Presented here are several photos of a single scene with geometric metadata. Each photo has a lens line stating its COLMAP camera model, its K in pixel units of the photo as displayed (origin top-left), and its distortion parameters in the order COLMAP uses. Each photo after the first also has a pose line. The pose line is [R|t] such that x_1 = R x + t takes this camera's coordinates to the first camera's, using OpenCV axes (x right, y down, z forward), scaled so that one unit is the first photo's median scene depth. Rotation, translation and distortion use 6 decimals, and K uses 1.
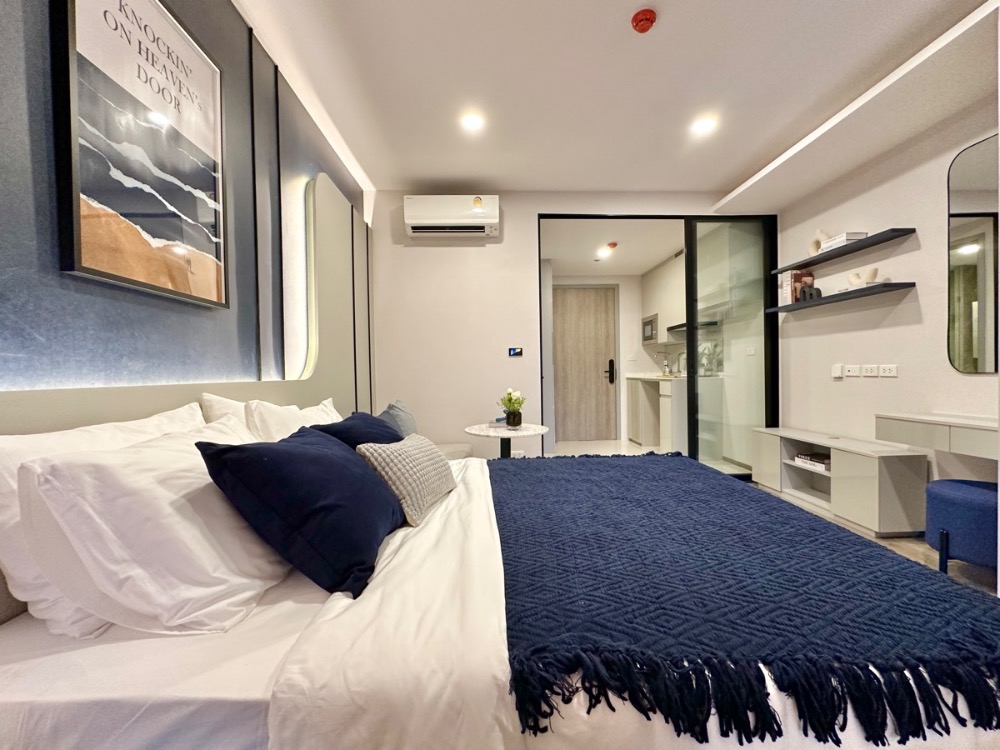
lens RADIAL K [[399.4, 0, 506.8], [0, 399.4, 378.6], [0, 0, 1]] dist [0.000155, 0.000189]
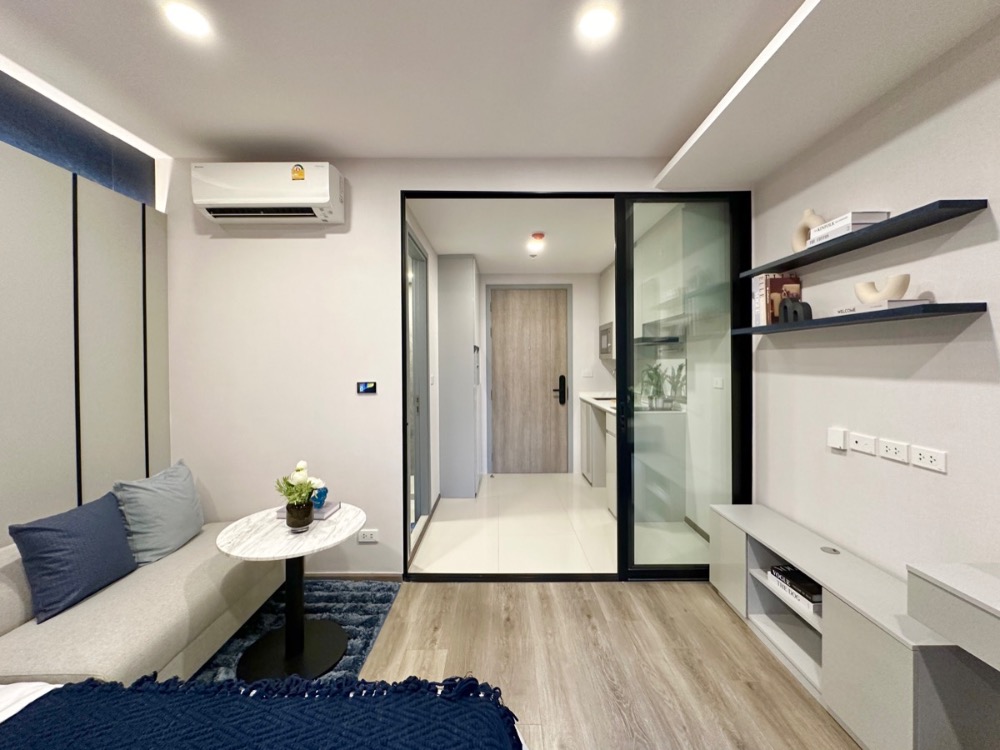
lens RADIAL K [[399.4, 0, 493.8], [0, 399.4, 368.4], [0, 0, 1]] dist [0.000155, 0.000189]
pose [[0.999283, 0.010788, -0.036301, 0.269447], [-0.011078, 0.999908, -0.007794, -0.097465], [0.036214, 0.008191, 0.999311, 0.307657]]
